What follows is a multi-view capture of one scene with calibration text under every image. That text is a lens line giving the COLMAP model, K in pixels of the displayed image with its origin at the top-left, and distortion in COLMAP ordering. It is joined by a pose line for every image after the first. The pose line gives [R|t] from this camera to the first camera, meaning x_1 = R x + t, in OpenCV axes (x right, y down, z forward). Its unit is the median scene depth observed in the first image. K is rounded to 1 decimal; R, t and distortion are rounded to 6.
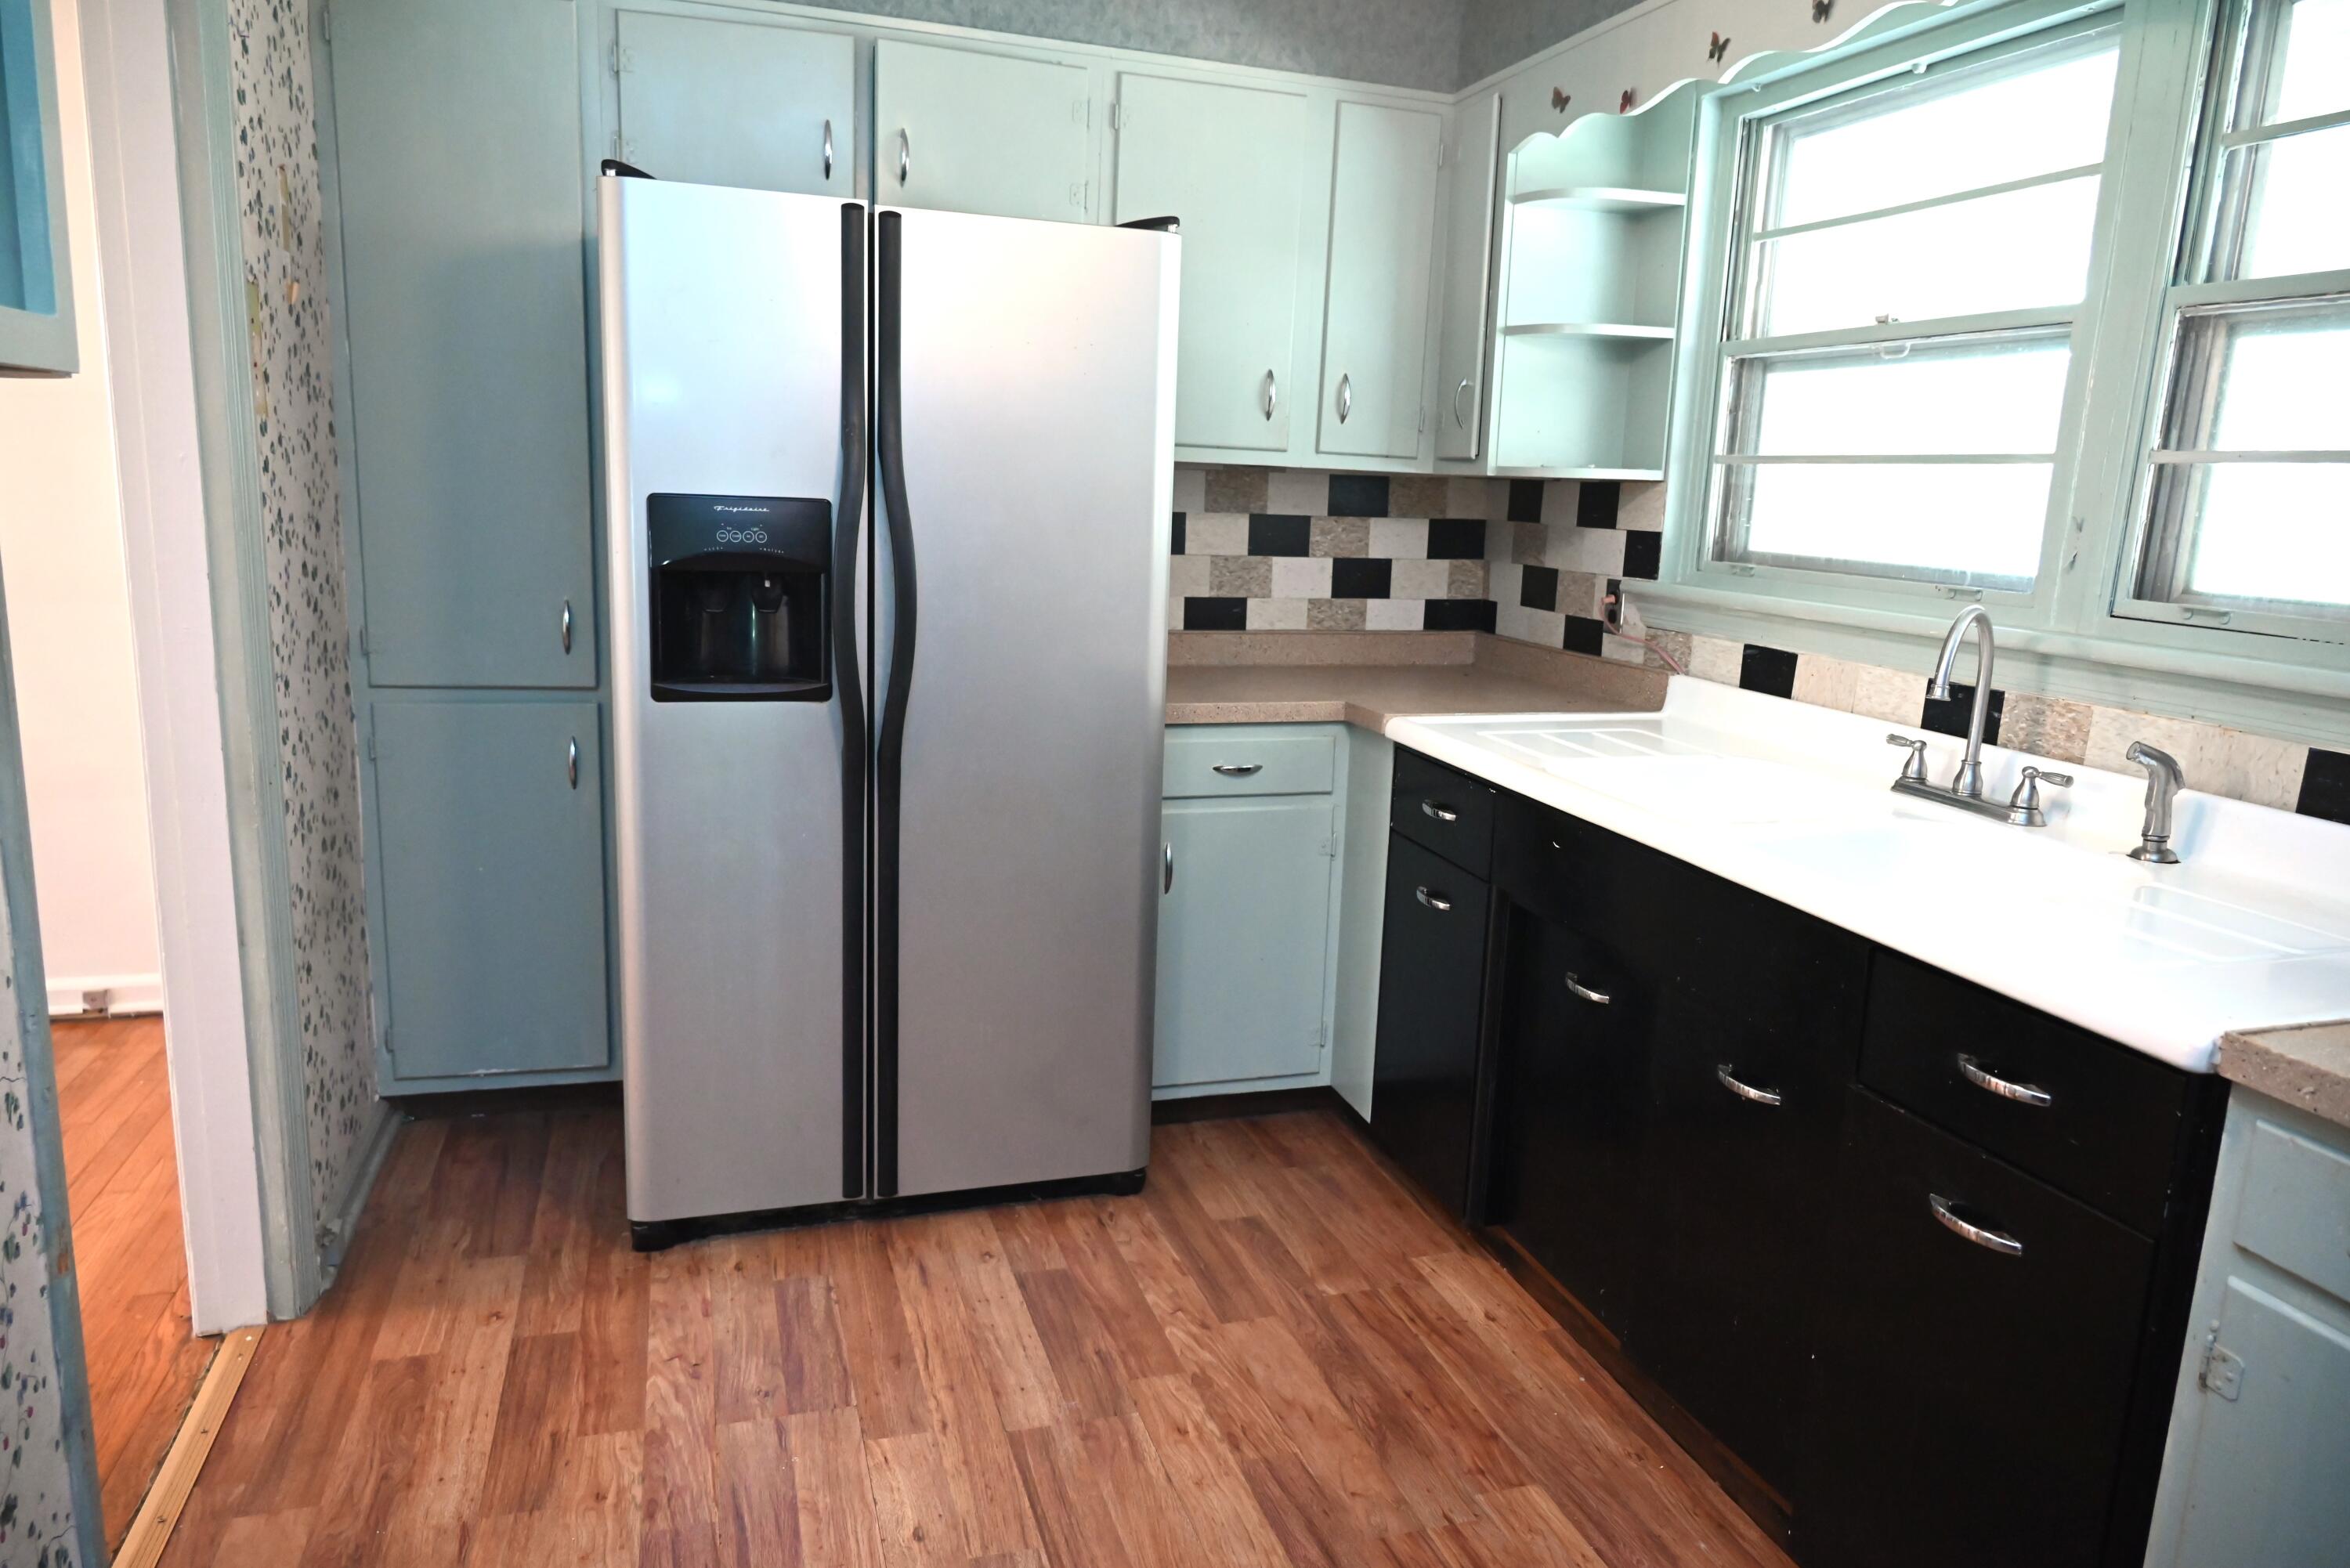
lens RADIAL K [[1540.0, 0, 1172.6], [0, 1540.0, 785.3], [0, 0, 1]] dist [-0.010809, 0.000059]
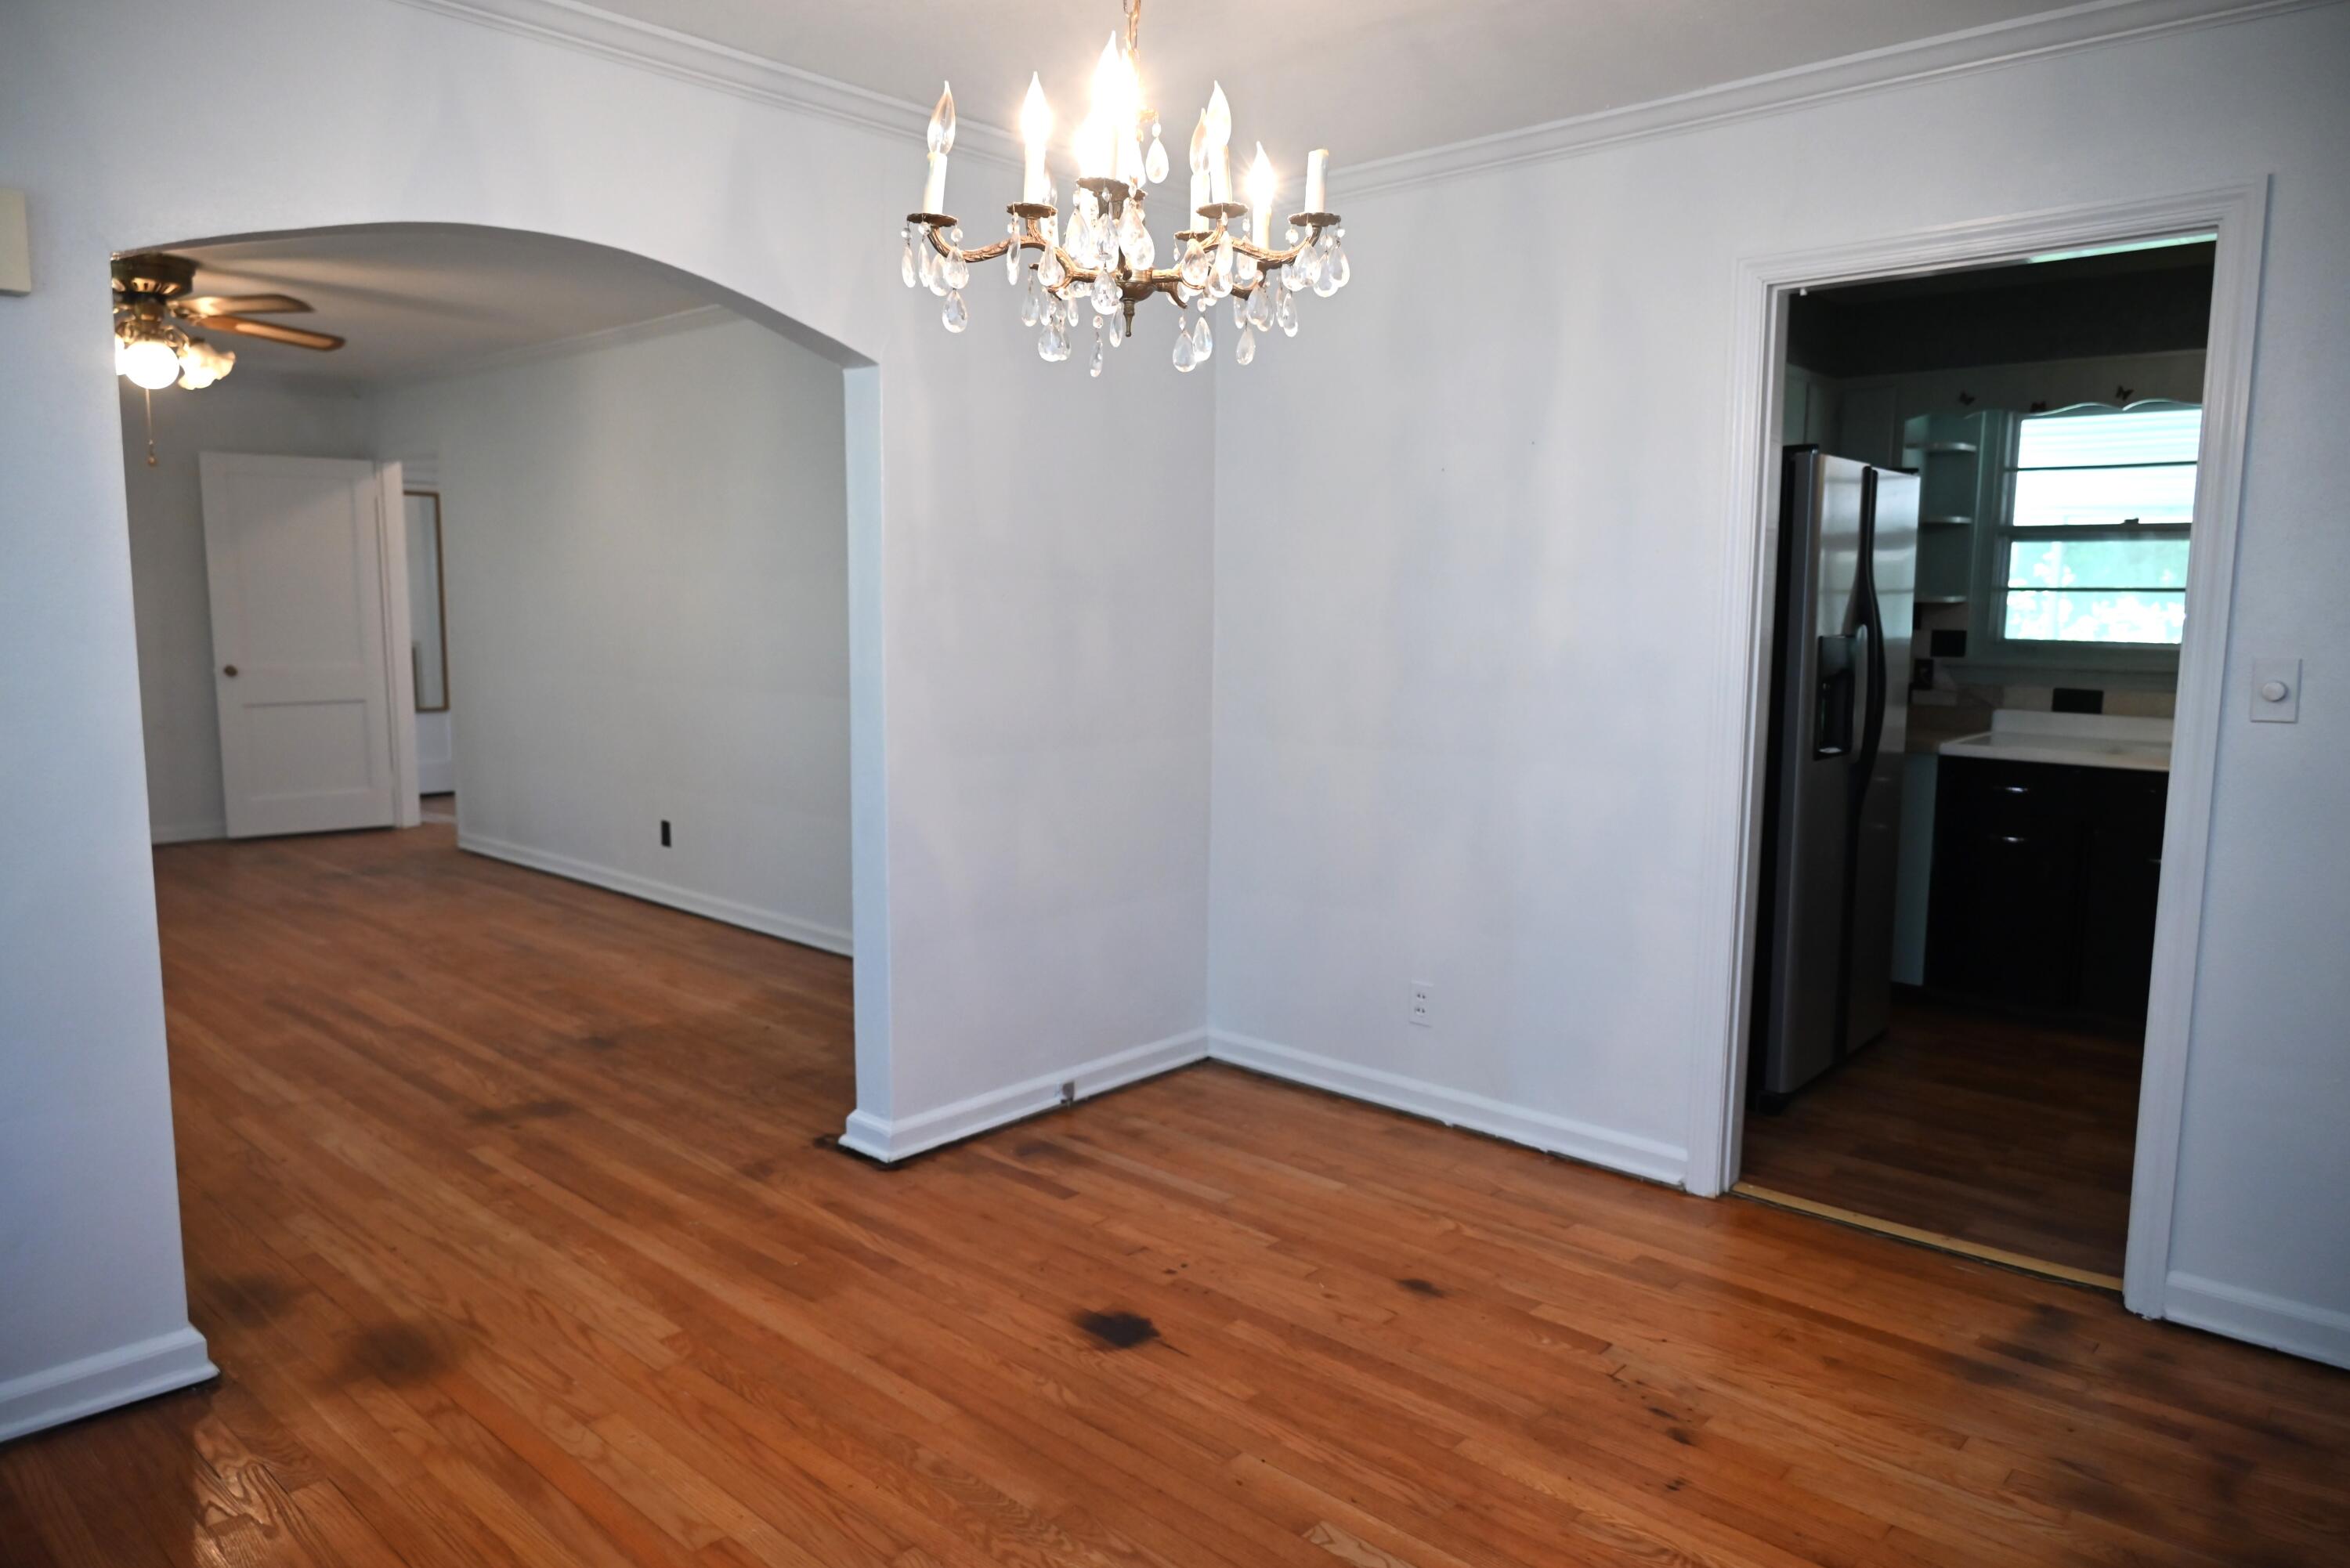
lens RADIAL K [[1540.0, 0, 1172.6], [0, 1540.0, 785.3], [0, 0, 1]] dist [-0.010809, 0.000059]
pose [[0.861684, -0.094982, 0.498476, -1.417681], [0.125357, 0.991724, -0.027729, -0.054913], [-0.491717, 0.086381, 0.866460, -0.075023]]
